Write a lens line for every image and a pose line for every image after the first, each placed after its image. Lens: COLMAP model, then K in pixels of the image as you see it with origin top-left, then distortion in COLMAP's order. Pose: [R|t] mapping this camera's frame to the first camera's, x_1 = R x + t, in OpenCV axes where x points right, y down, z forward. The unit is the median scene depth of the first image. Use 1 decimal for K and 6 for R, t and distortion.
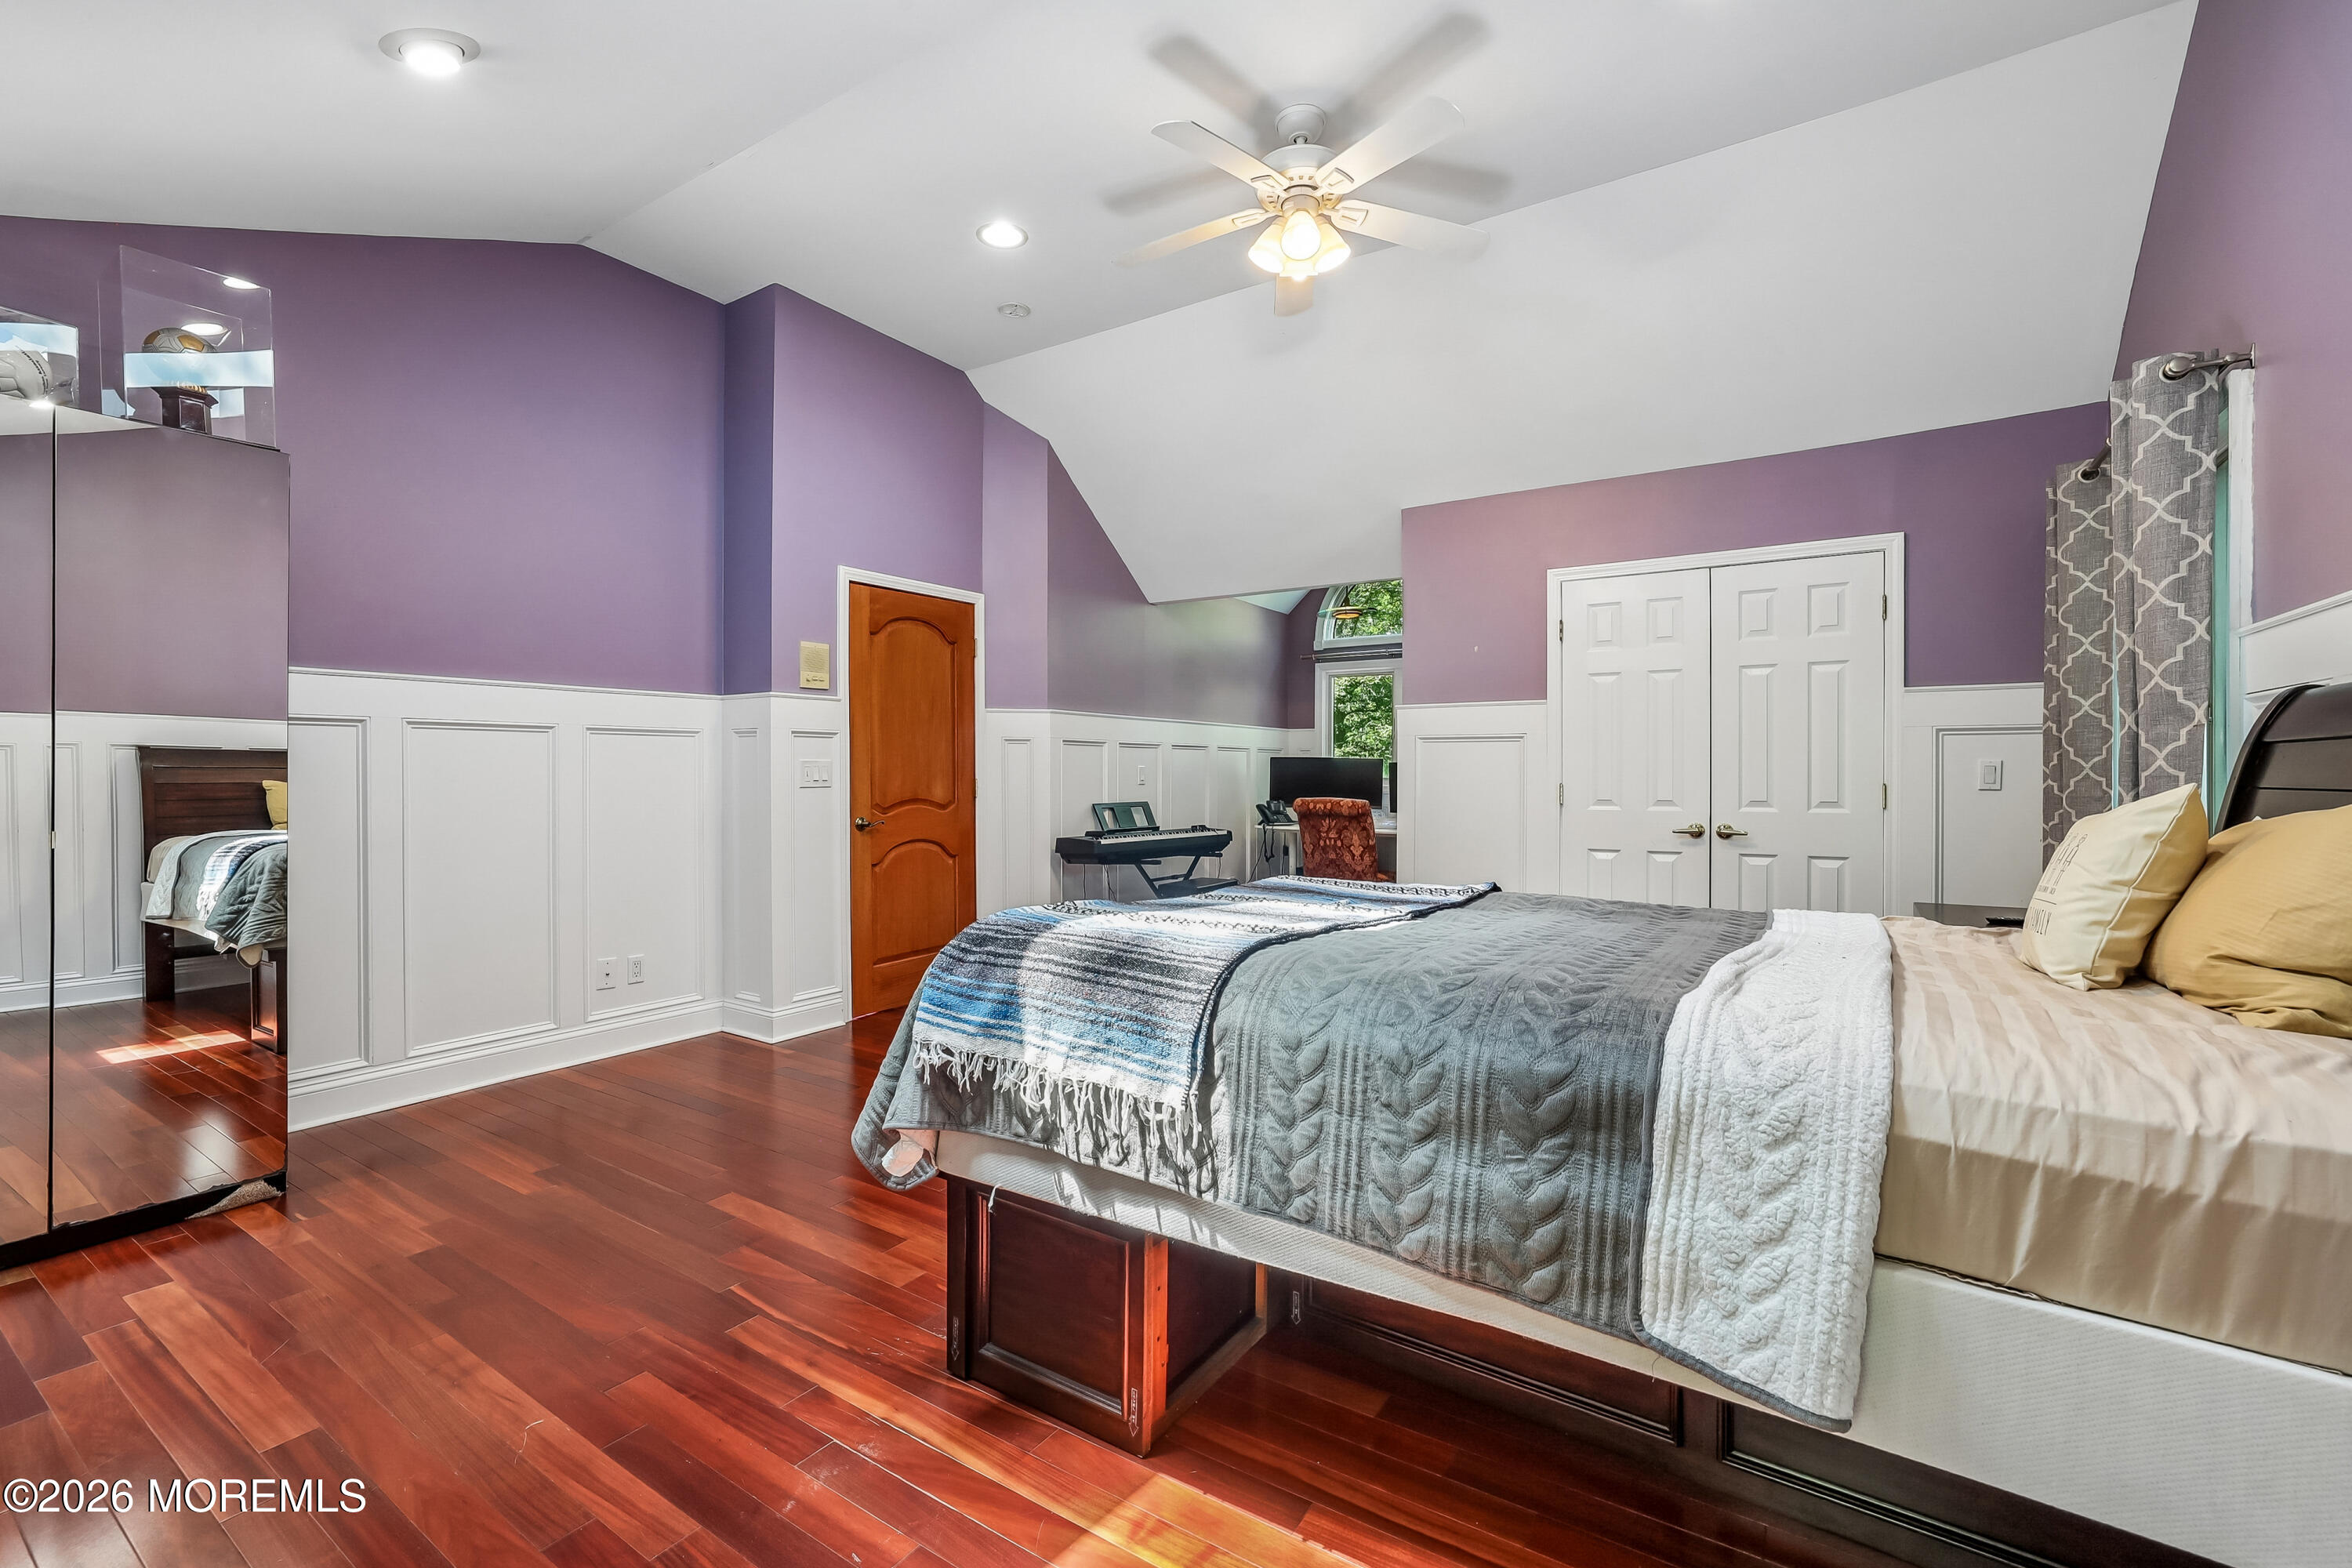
lens RADIAL K [[1016.9, 0, 1170.2], [0, 1016.9, 780.8], [0, 0, 1]] dist [-0.013926, 0.002021]
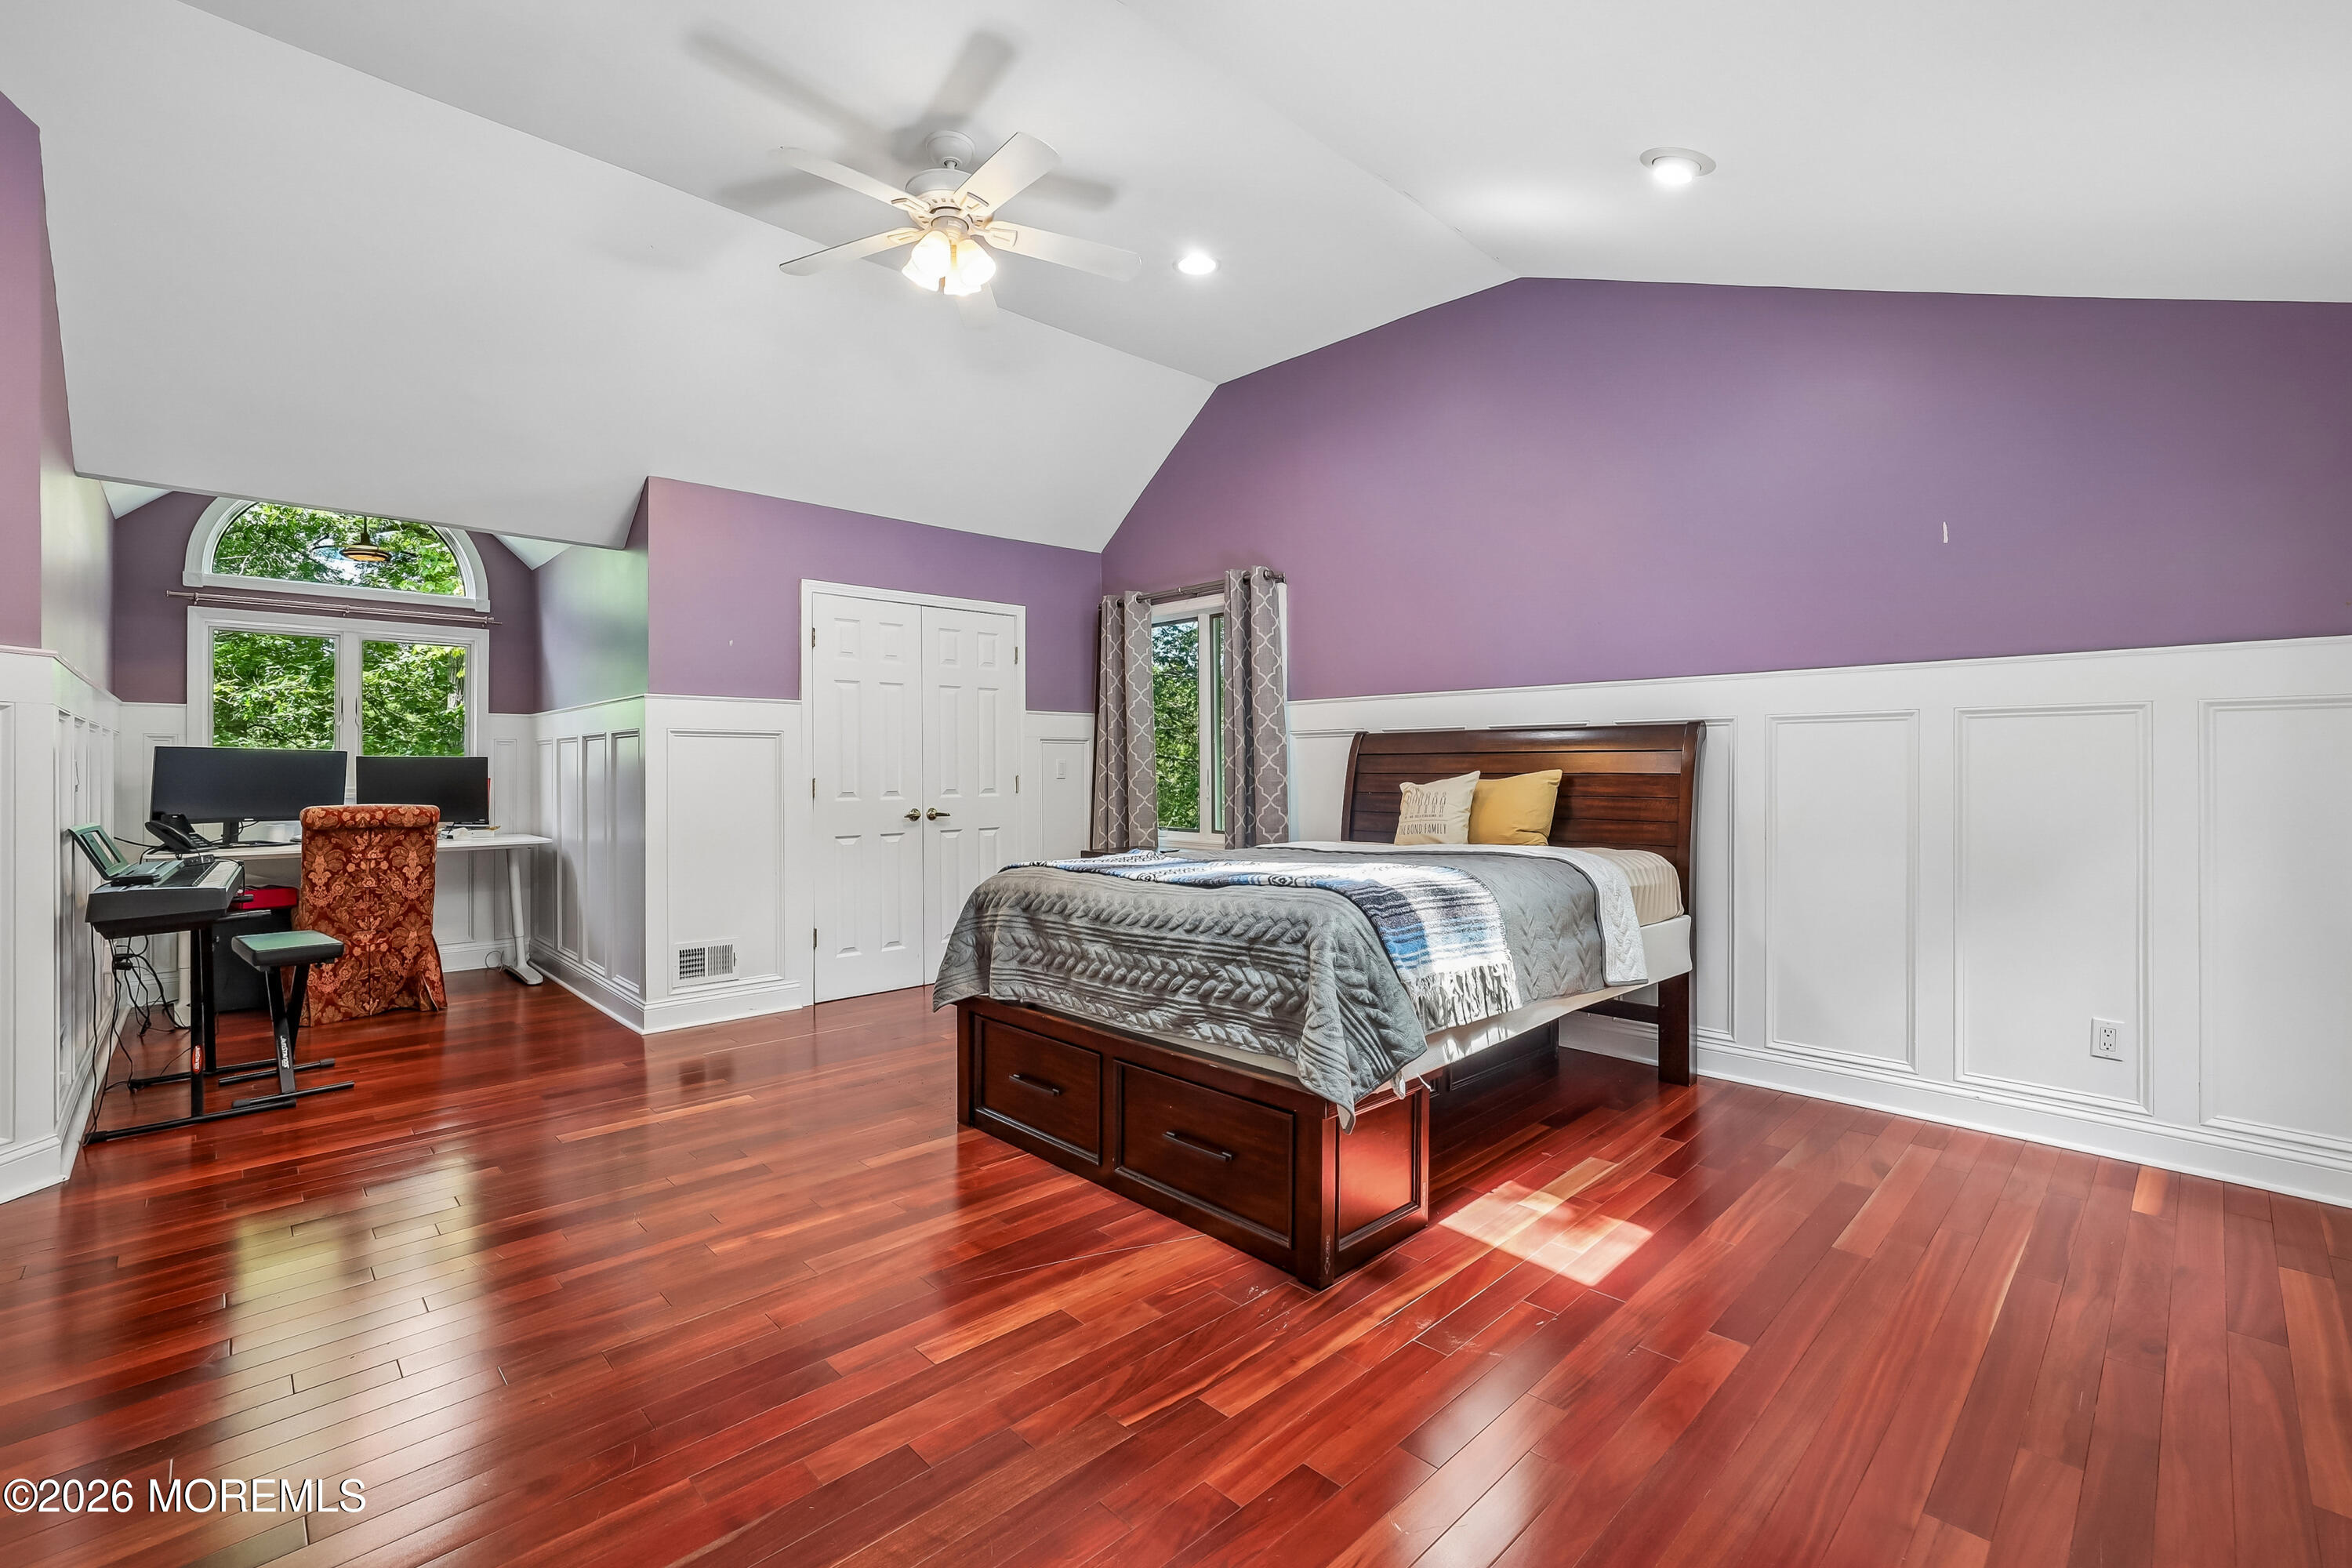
lens RADIAL K [[1016.9, 0, 1169.0], [0, 1016.9, 769.4], [0, 0, 1]] dist [-0.013926, 0.002021]
pose [[0.214171, -0.003824, 0.976789, -0.637264], [0.011016, 0.999938, 0.001500, -0.004807], [-0.976734, 0.010439, 0.214200, 0.423188]]
